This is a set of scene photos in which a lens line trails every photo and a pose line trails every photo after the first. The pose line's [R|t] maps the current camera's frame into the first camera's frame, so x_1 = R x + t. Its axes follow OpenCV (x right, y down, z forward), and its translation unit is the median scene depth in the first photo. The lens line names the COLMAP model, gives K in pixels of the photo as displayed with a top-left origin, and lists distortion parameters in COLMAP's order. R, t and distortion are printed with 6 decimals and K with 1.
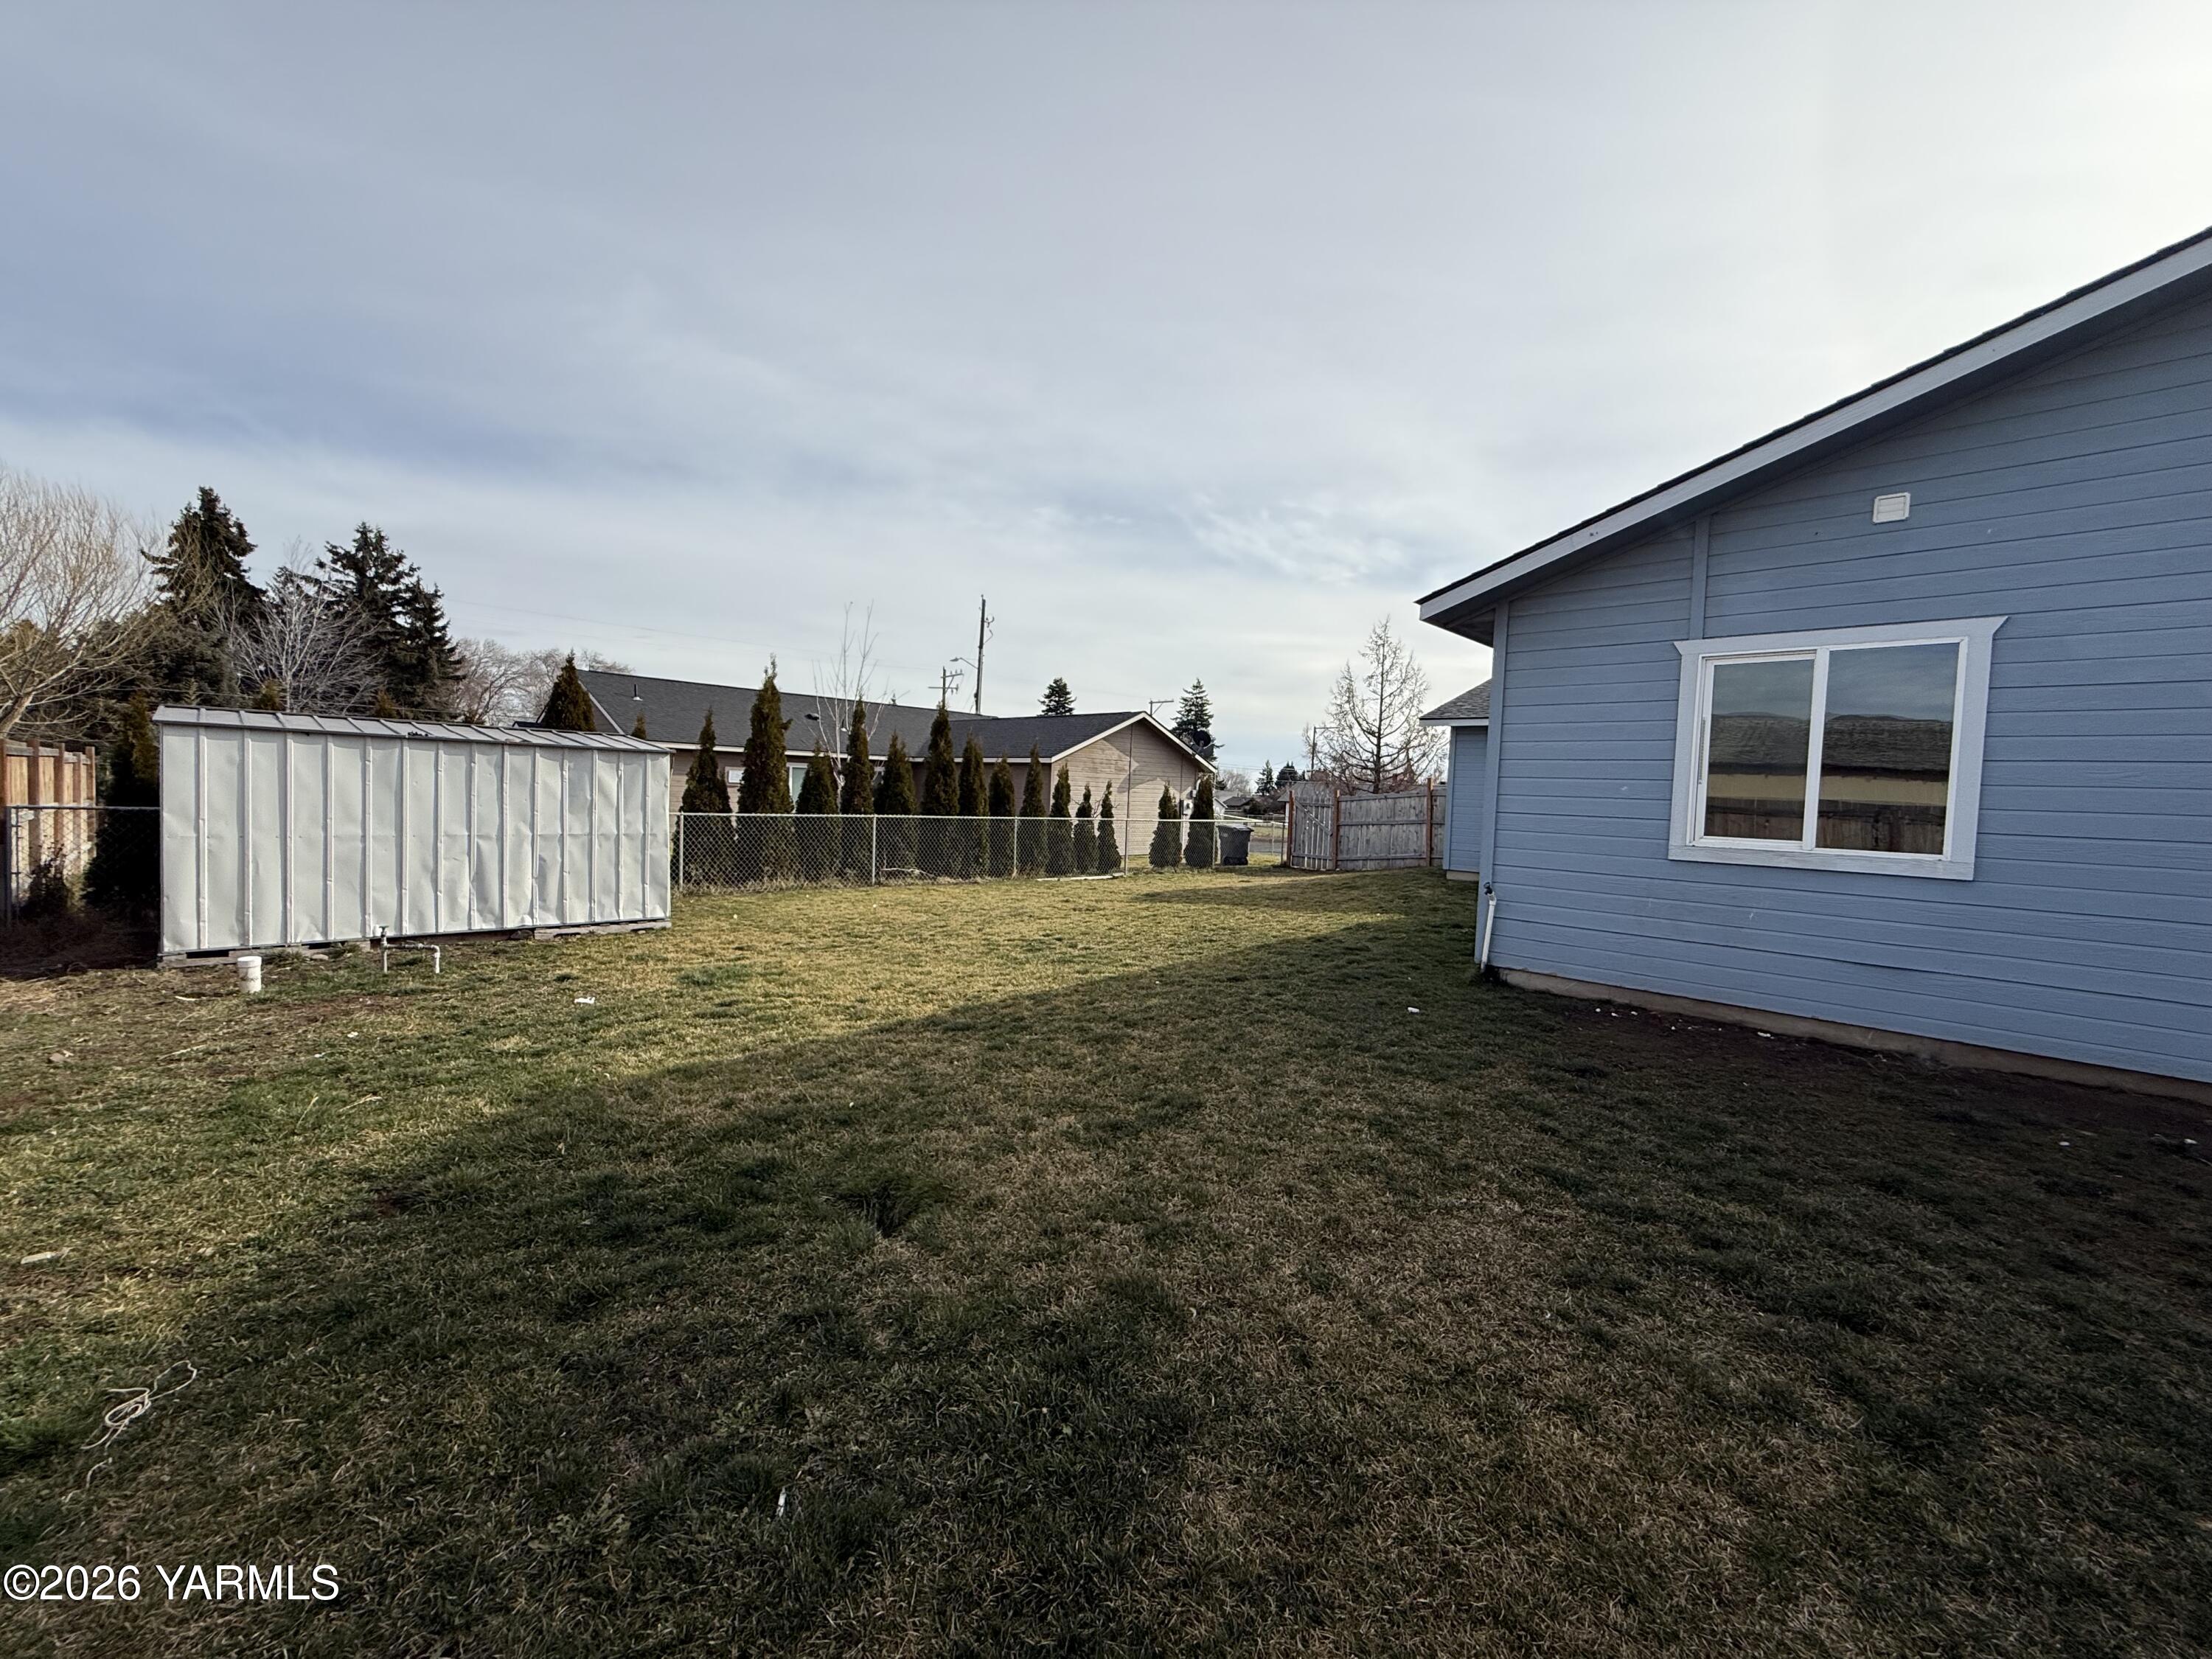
lens RADIAL K [[882.9, 0, 1098.7], [0, 882.9, 830.1], [0, 0, 1]] dist [0.000590, 0.000256]
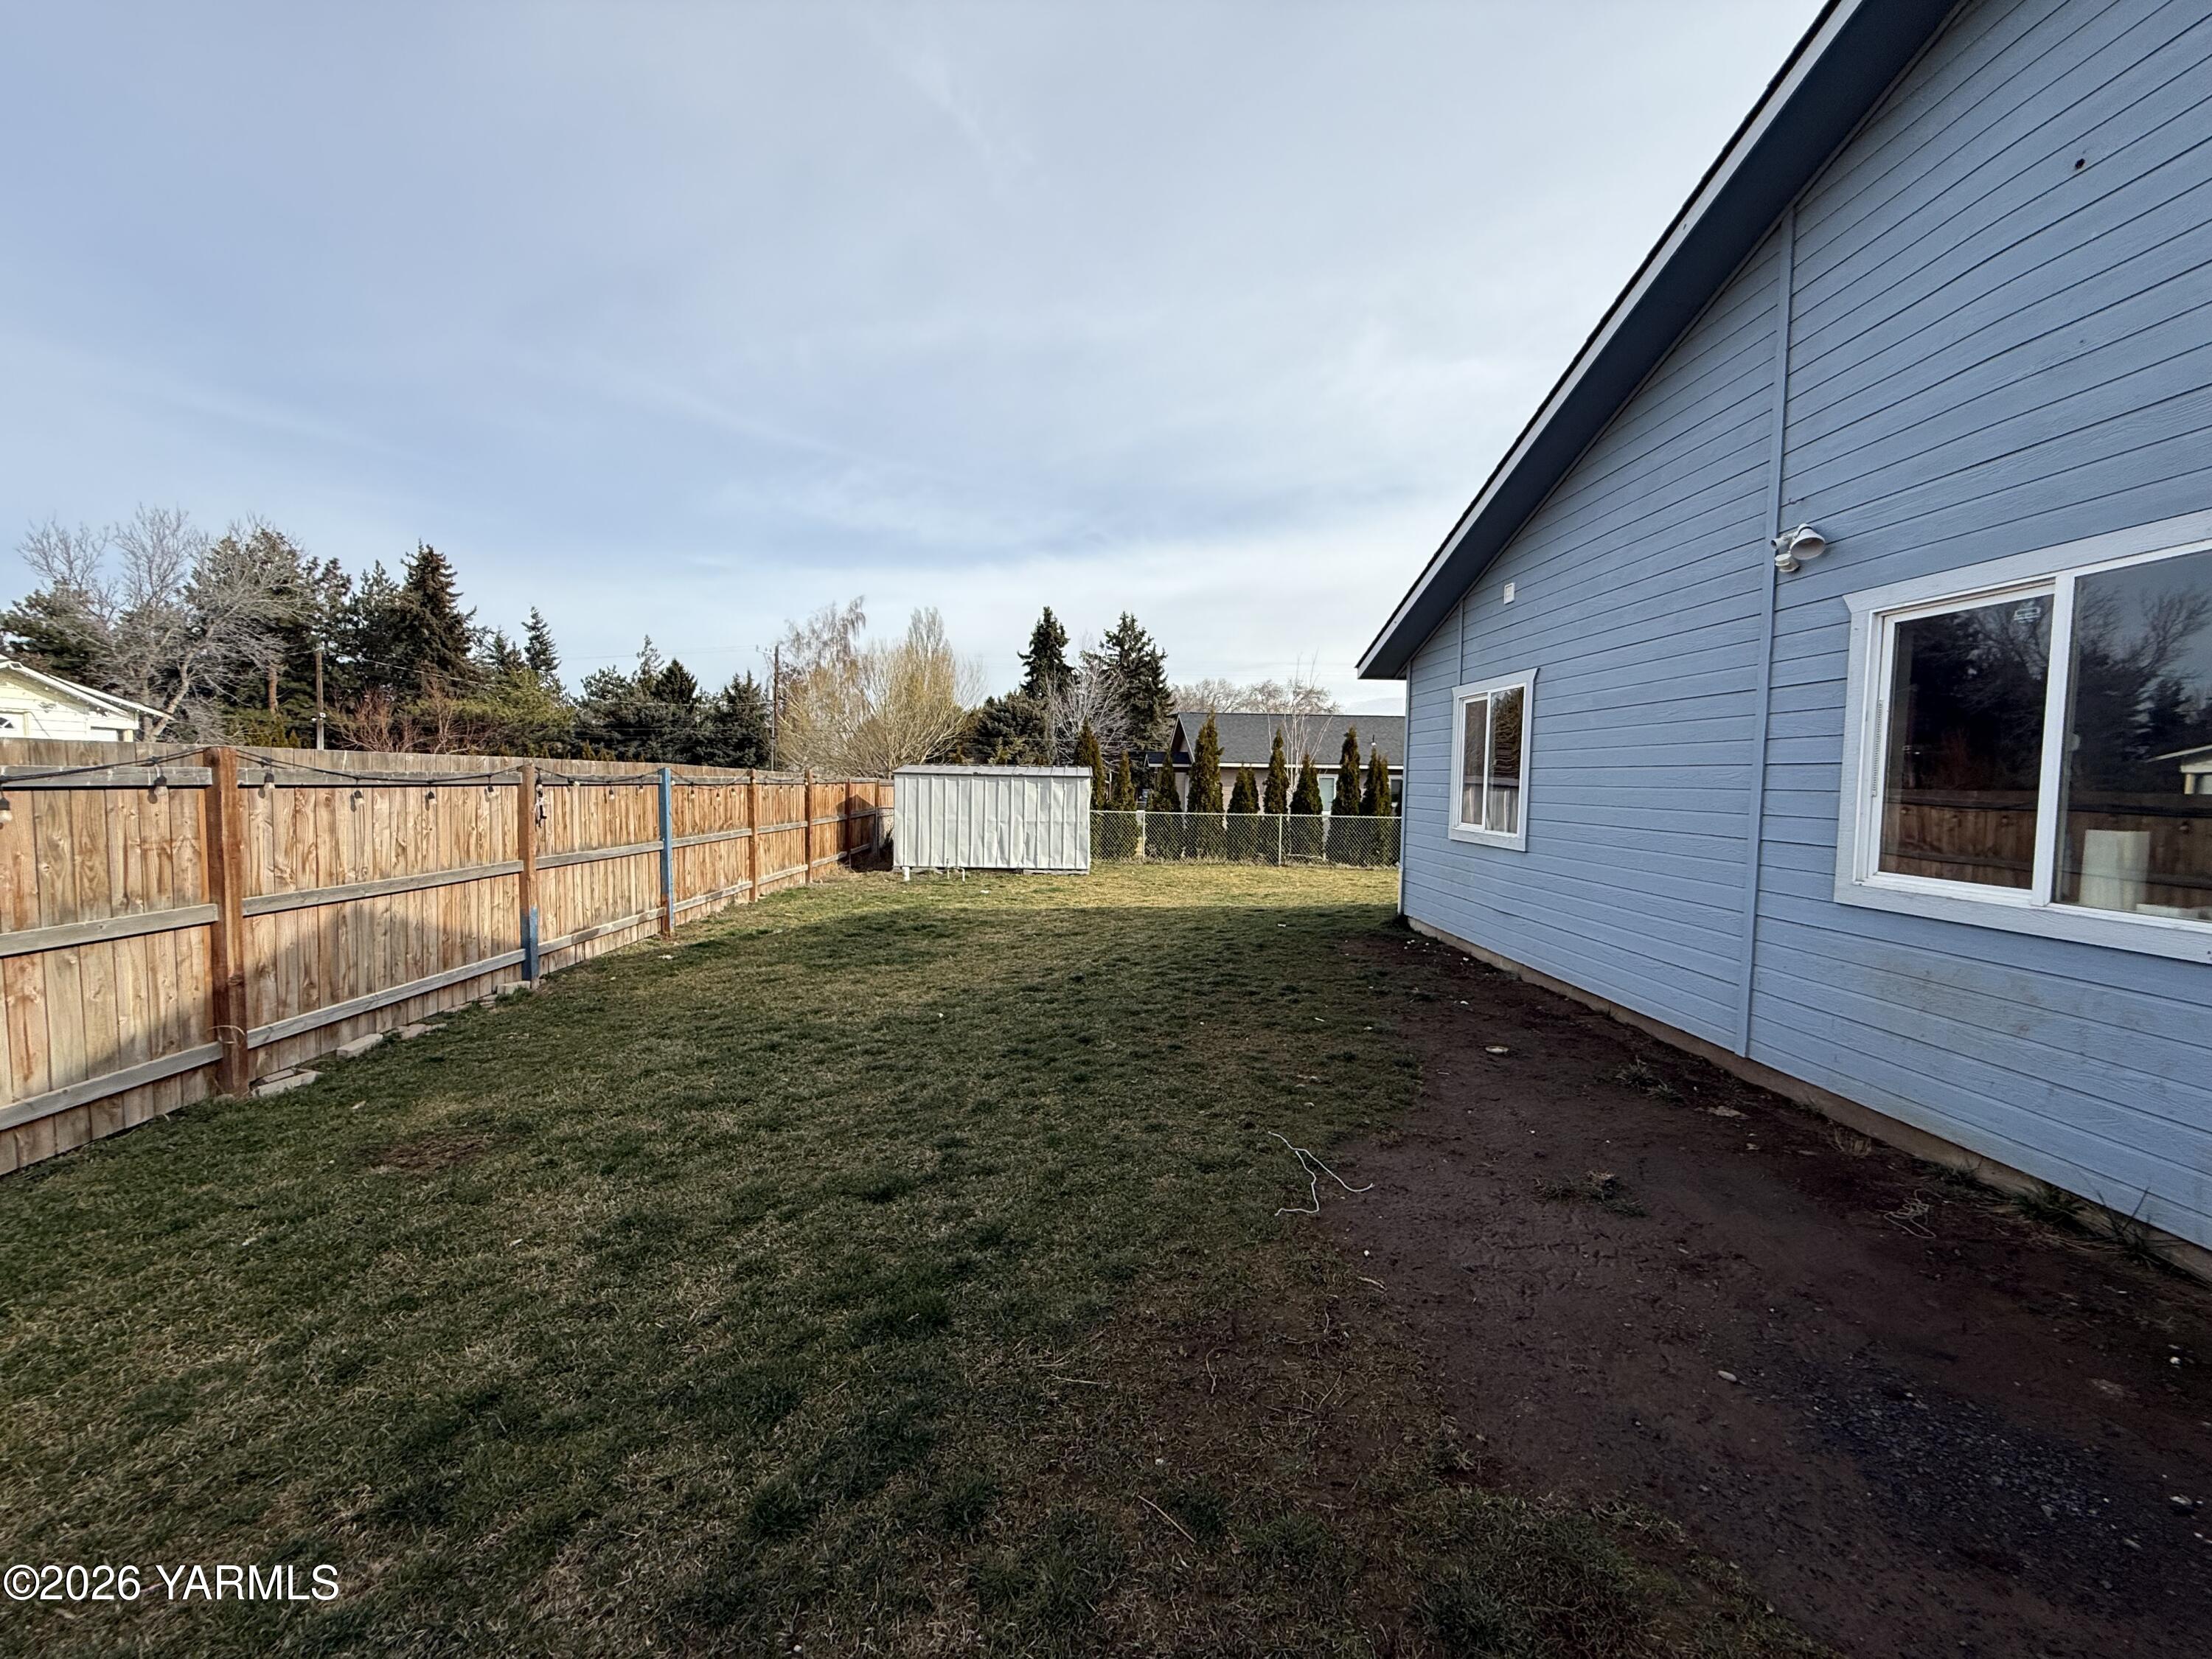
lens RADIAL K [[867.2, 0, 1082.3], [0, 867.2, 822.1], [0, 0, 1]] dist [-0.000680, 0.000127]
pose [[0.712104, 0.009822, -0.702006, 0.462052], [-0.021066, 0.999751, -0.007382, 0.010801], [0.701758, 0.020045, 0.712133, -0.159823]]
